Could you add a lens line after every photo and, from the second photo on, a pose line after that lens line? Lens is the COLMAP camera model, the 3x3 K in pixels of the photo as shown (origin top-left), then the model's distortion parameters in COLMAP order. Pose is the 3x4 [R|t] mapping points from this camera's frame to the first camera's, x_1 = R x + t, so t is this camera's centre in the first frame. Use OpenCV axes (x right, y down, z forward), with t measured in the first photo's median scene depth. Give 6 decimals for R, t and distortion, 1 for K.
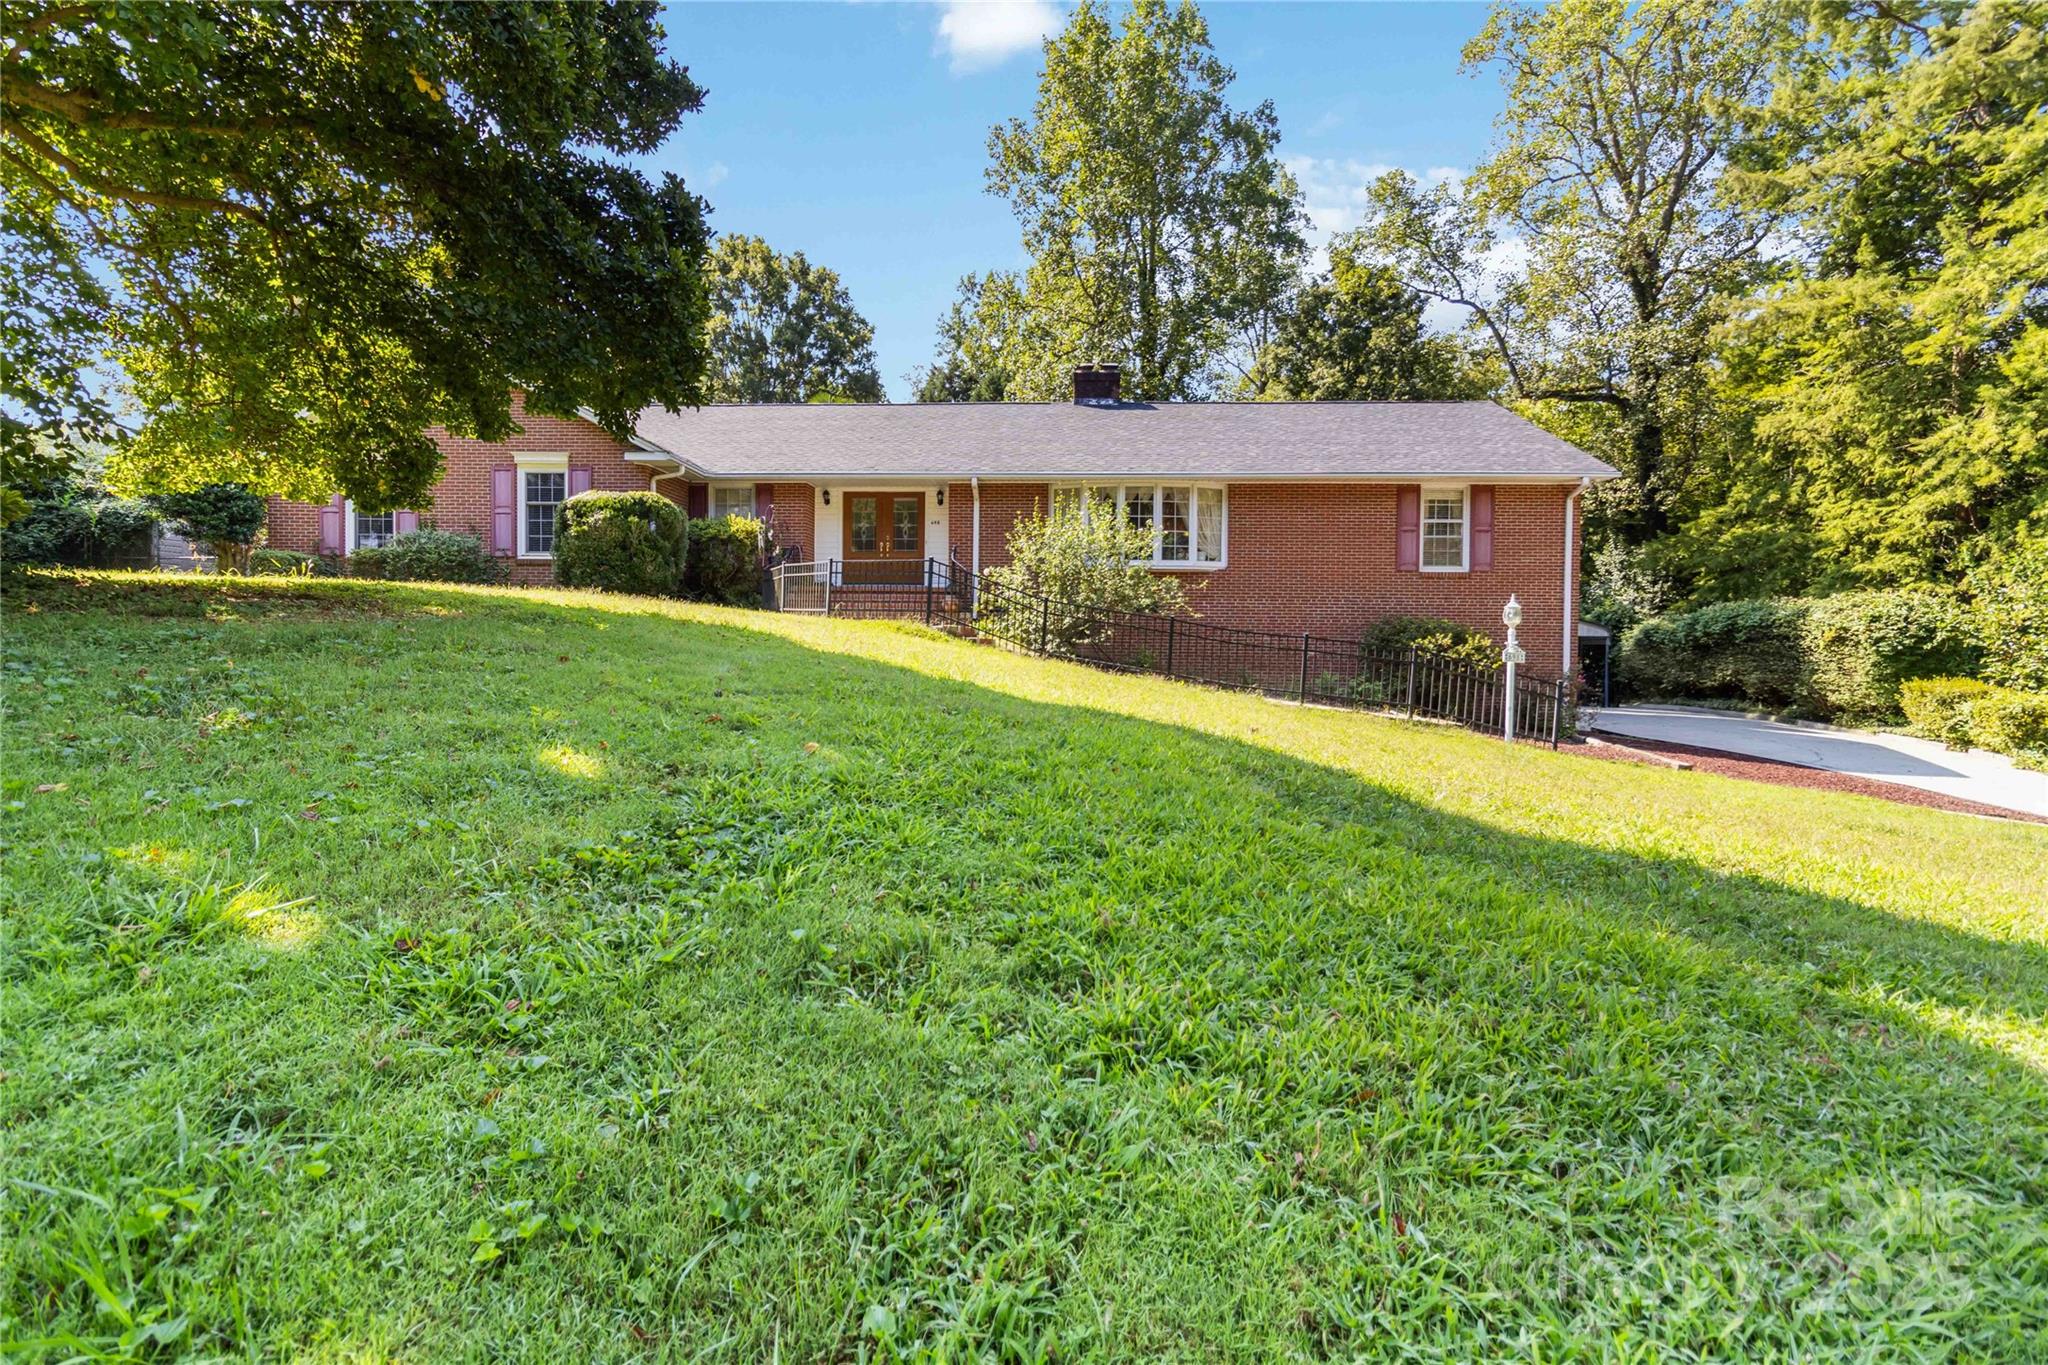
lens RADIAL K [[962.2, 0, 1024.0], [0, 962.2, 682.5], [0, 0, 1]] dist [0.000844, 0.000381]
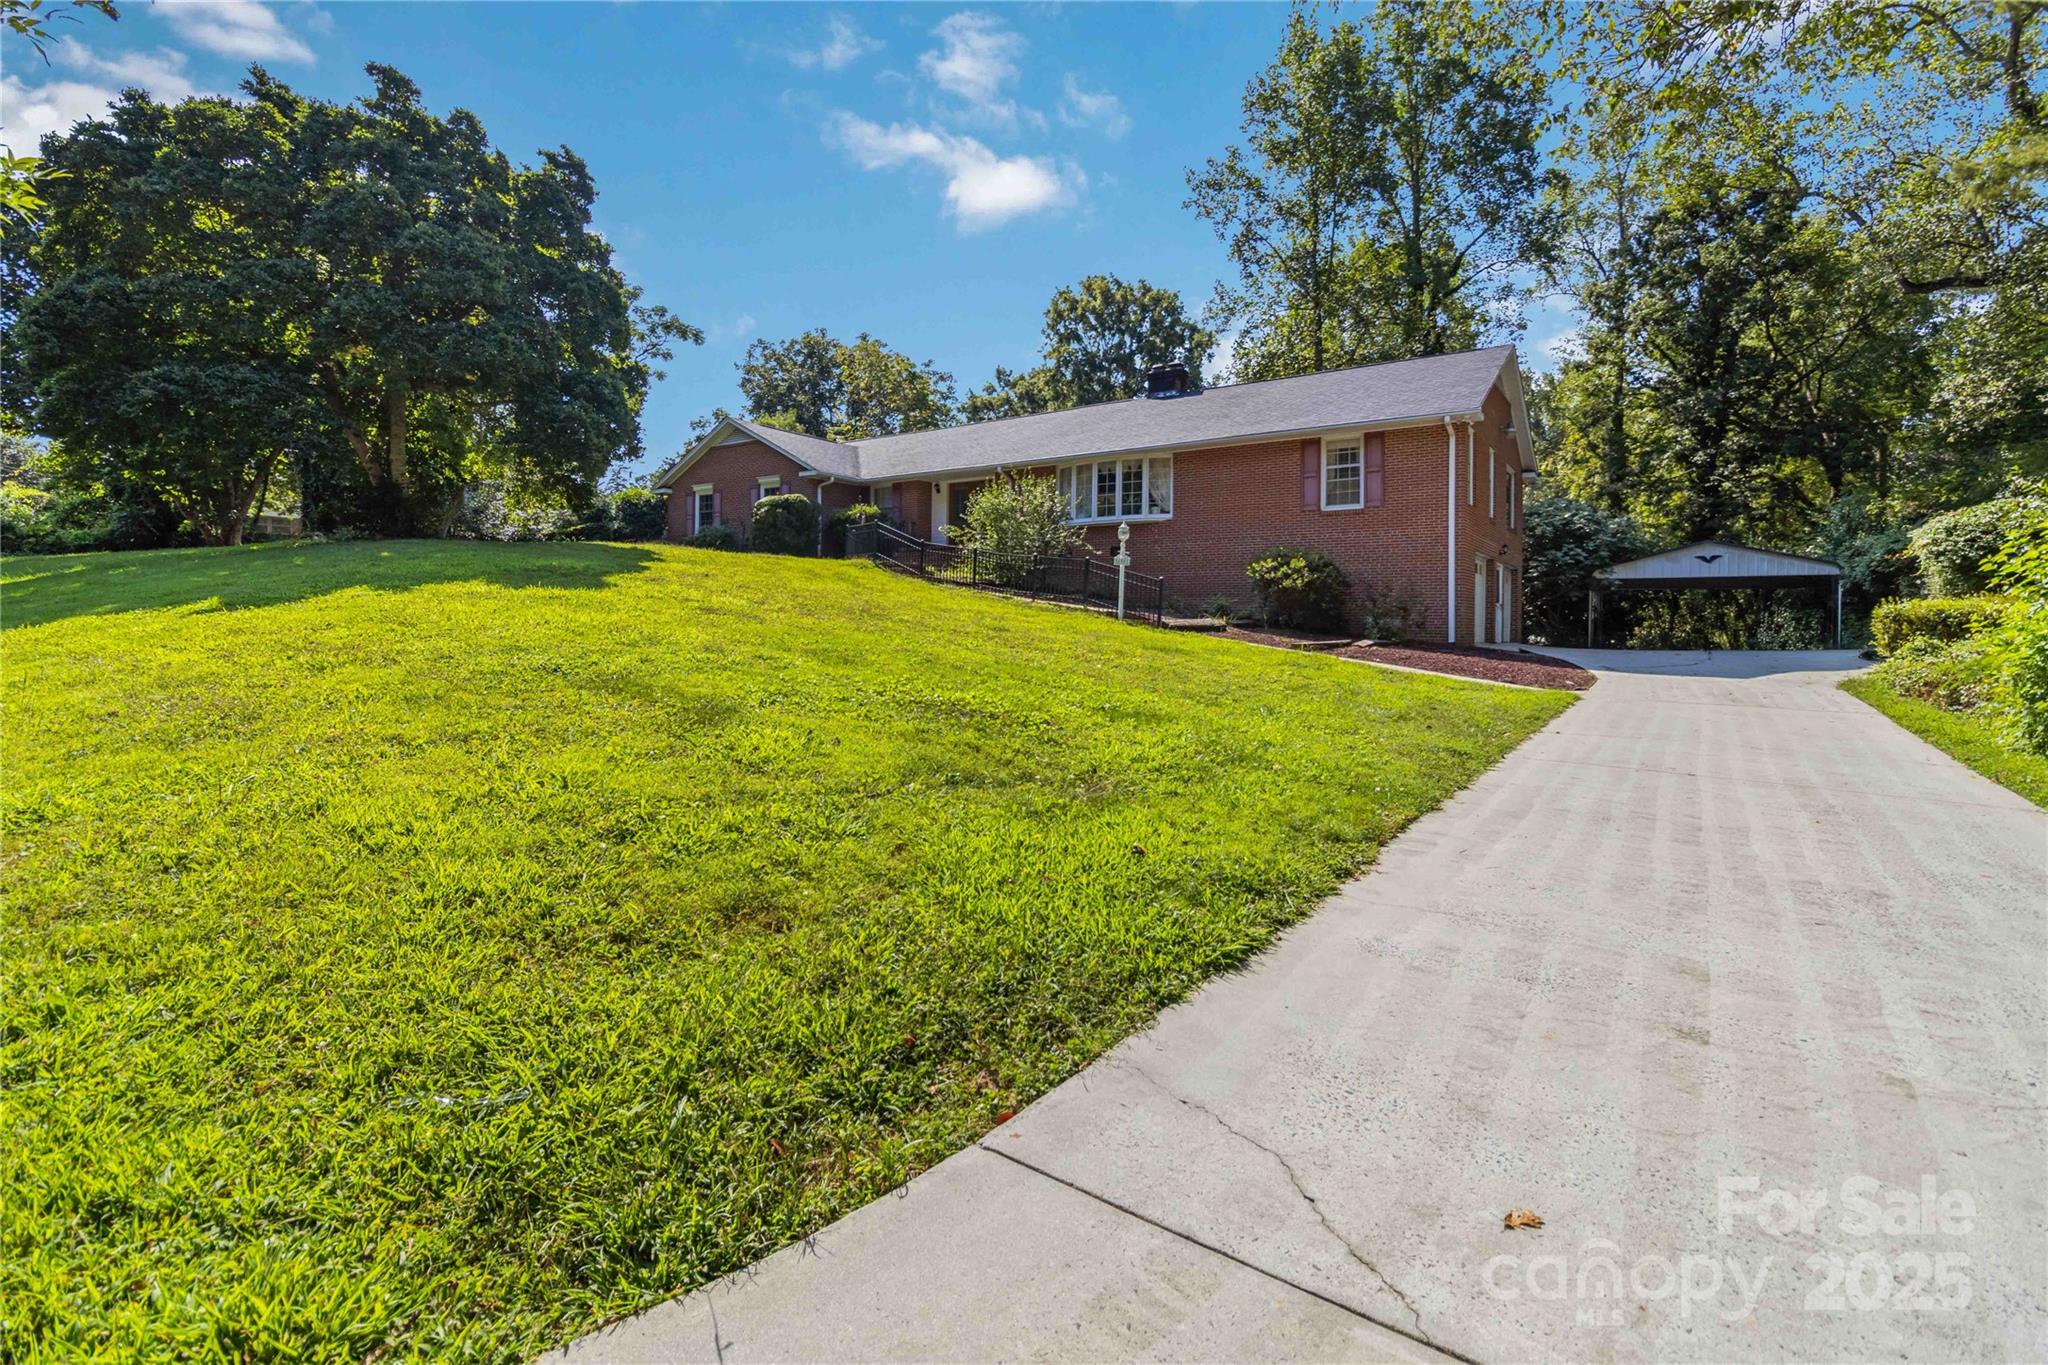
lens RADIAL K [[962.2, 0, 1024.0], [0, 962.2, 682.5], [0, 0, 1]] dist [0.000844, 0.000381]
pose [[0.852207, 0.021993, -0.522742, 0.725754], [-0.019475, 0.999757, 0.010313, 0.090763], [0.522842, 0.001391, 0.852428, -0.198943]]
